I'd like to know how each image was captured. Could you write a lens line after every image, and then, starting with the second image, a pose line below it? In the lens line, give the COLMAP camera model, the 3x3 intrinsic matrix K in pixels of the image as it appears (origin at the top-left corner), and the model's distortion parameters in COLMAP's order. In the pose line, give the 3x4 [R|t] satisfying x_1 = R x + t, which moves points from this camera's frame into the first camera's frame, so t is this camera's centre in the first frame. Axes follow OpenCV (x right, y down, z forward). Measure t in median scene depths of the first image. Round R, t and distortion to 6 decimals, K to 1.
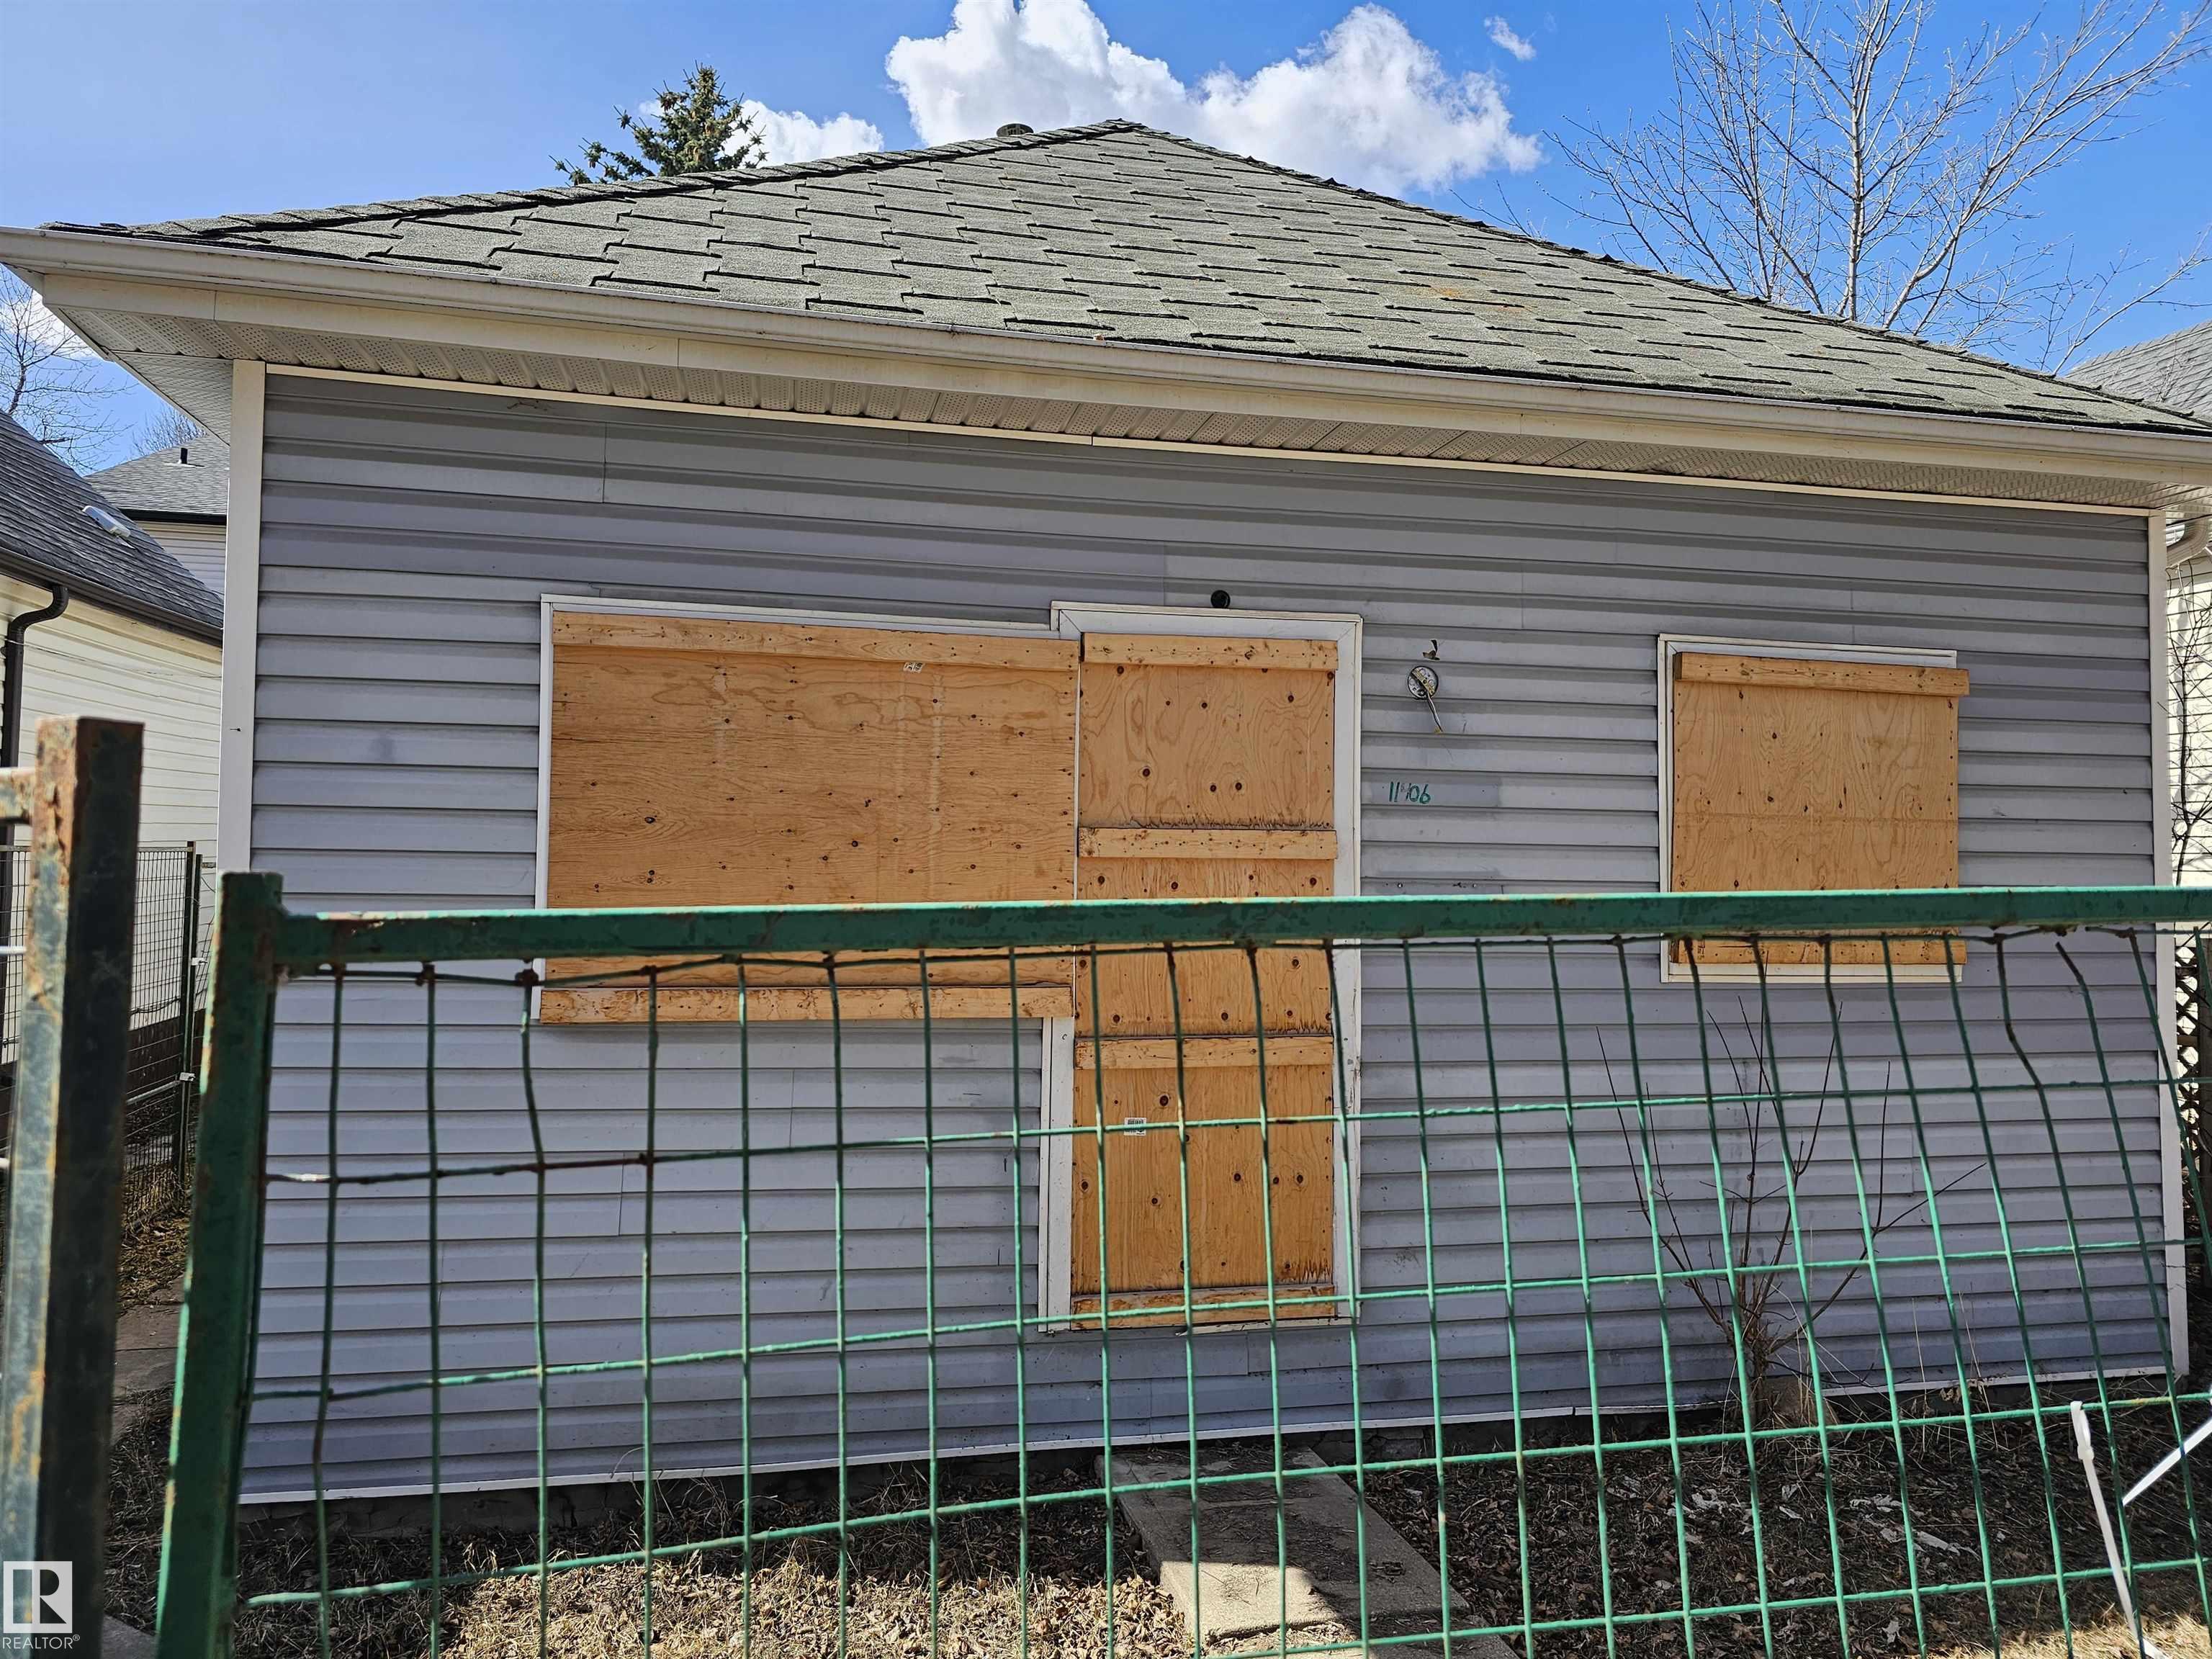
lens RADIAL K [[1480.5, 0, 1106.0], [0, 1480.5, 829.5], [0, 0, 1]] dist [0.108816, -0.112331]
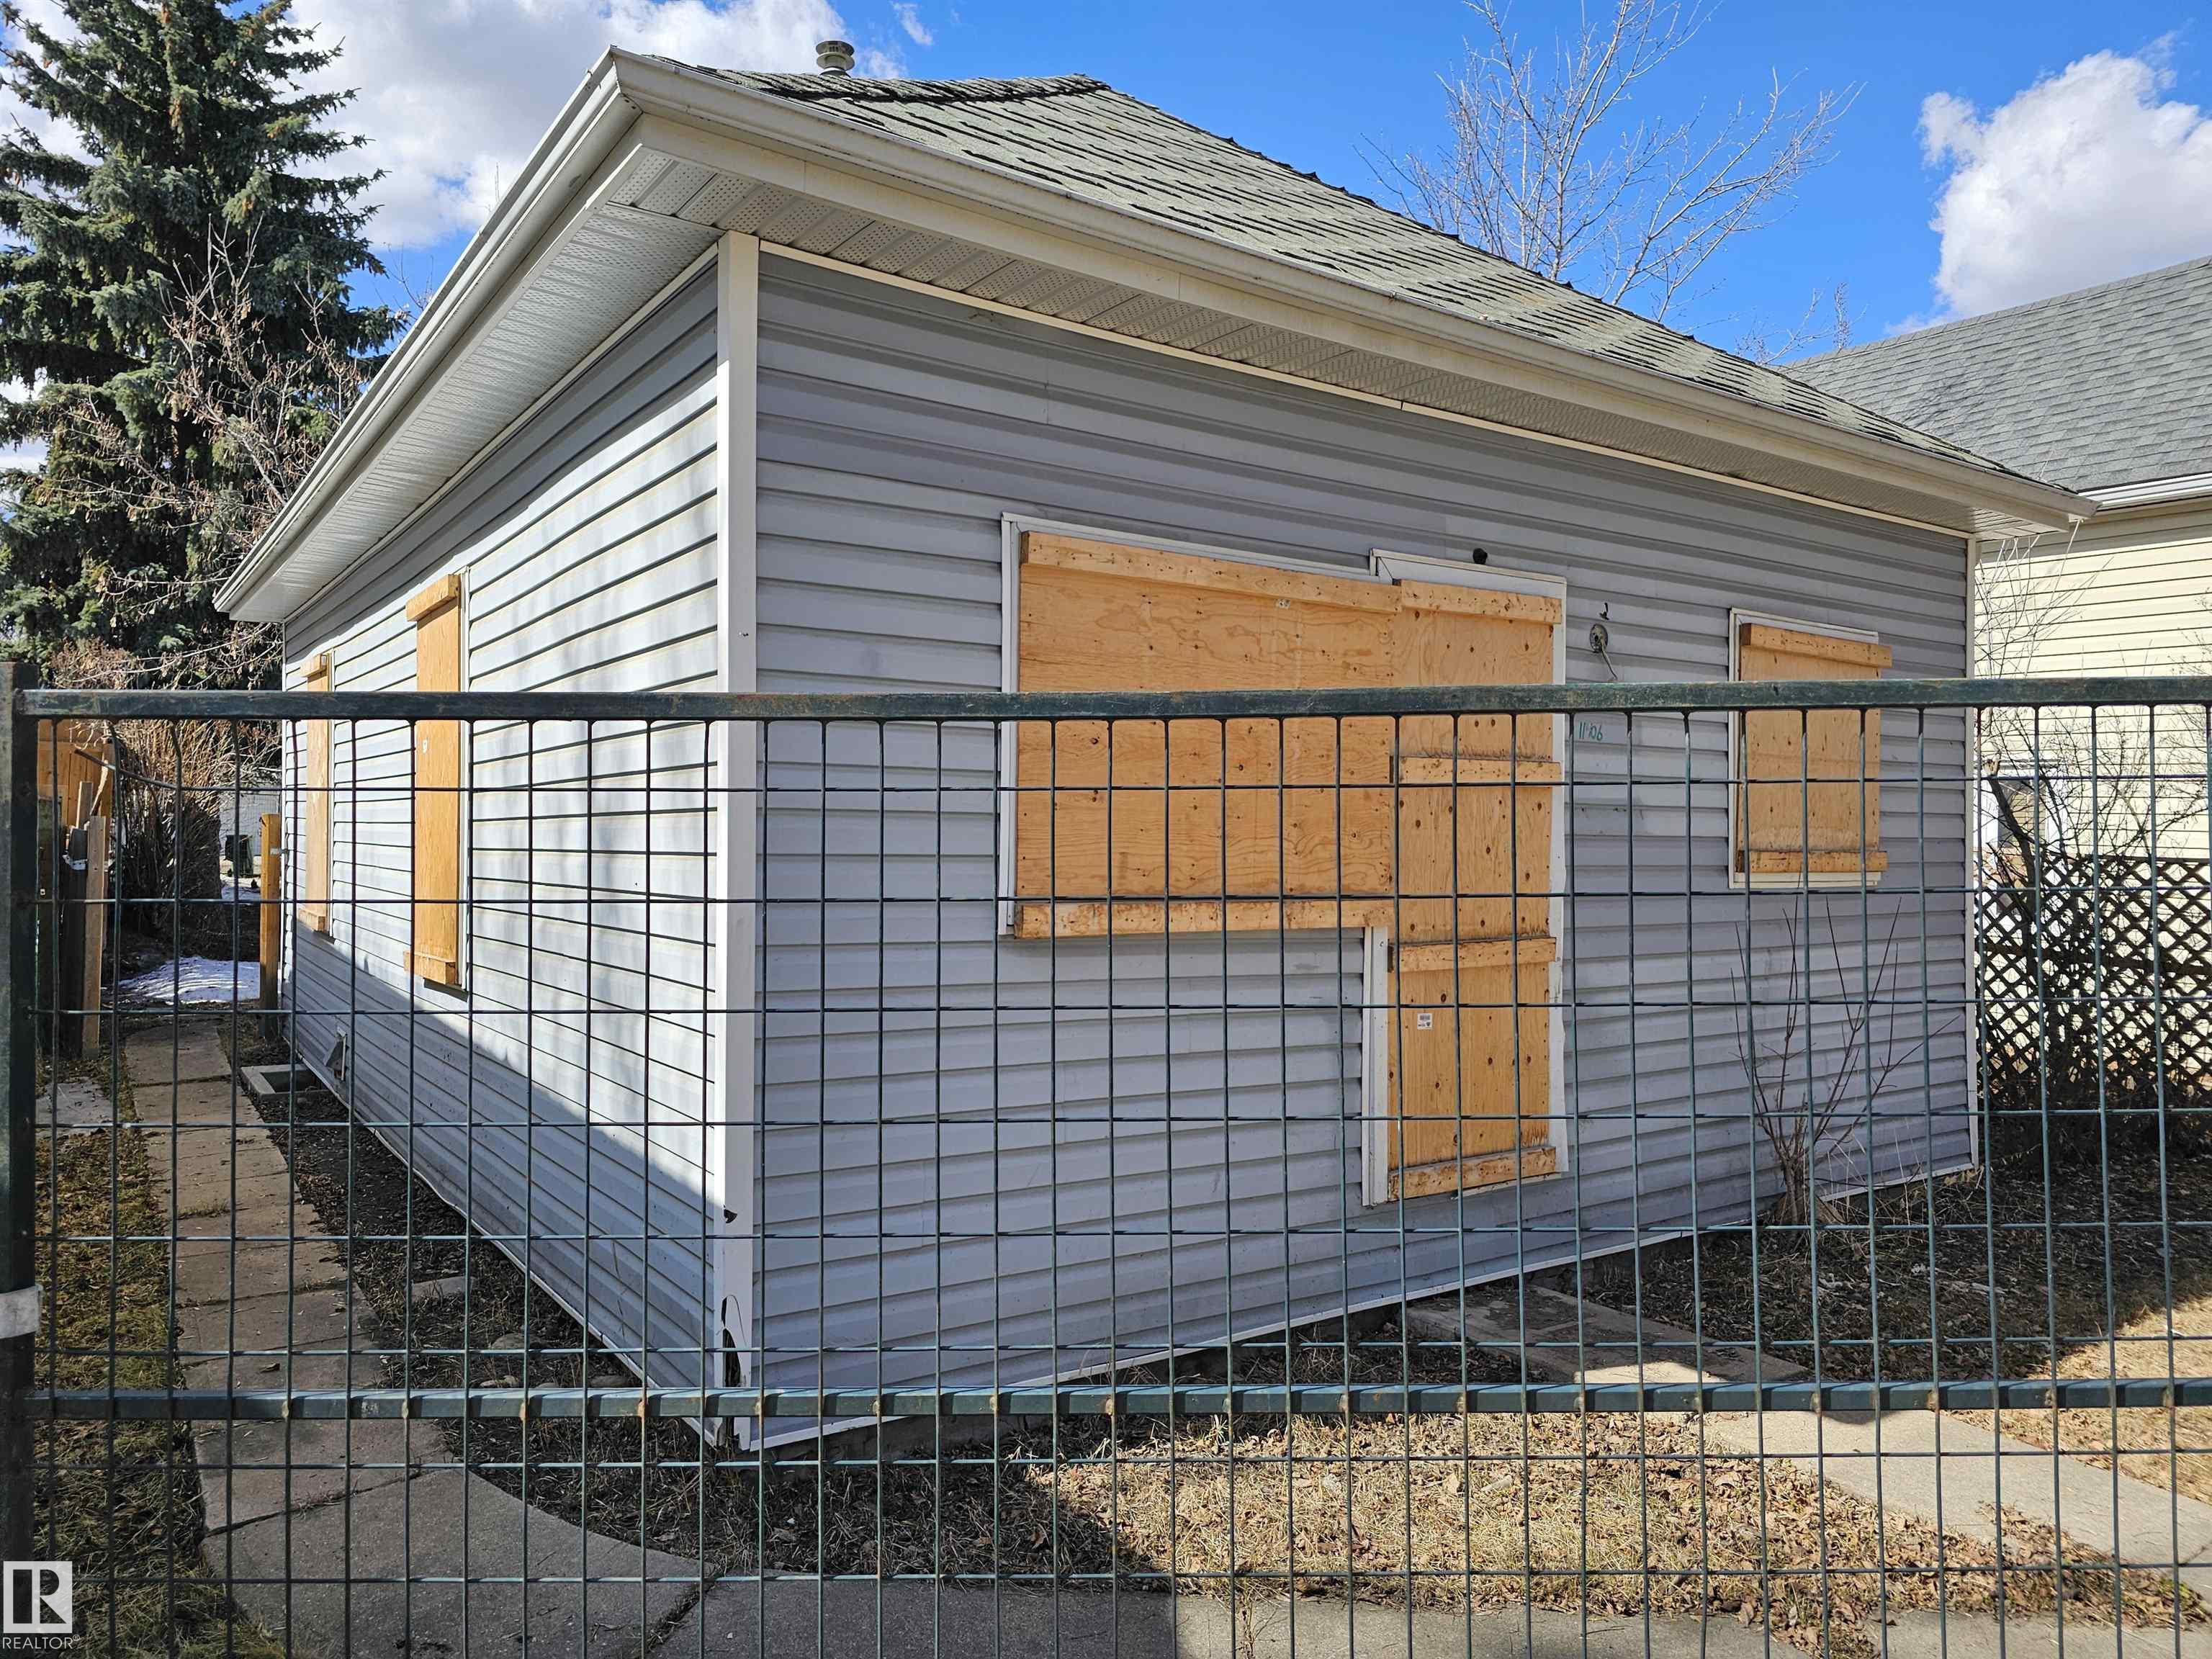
lens RADIAL K [[1480.5, 0, 1106.0], [0, 1480.5, 829.5], [0, 0, 1]] dist [0.108816, -0.112331]
pose [[0.926401, -0.001035, 0.376538, -0.629456], [-0.011563, 0.999446, 0.031196, 0.021062], [-0.376362, -0.033254, 0.925876, 0.045686]]
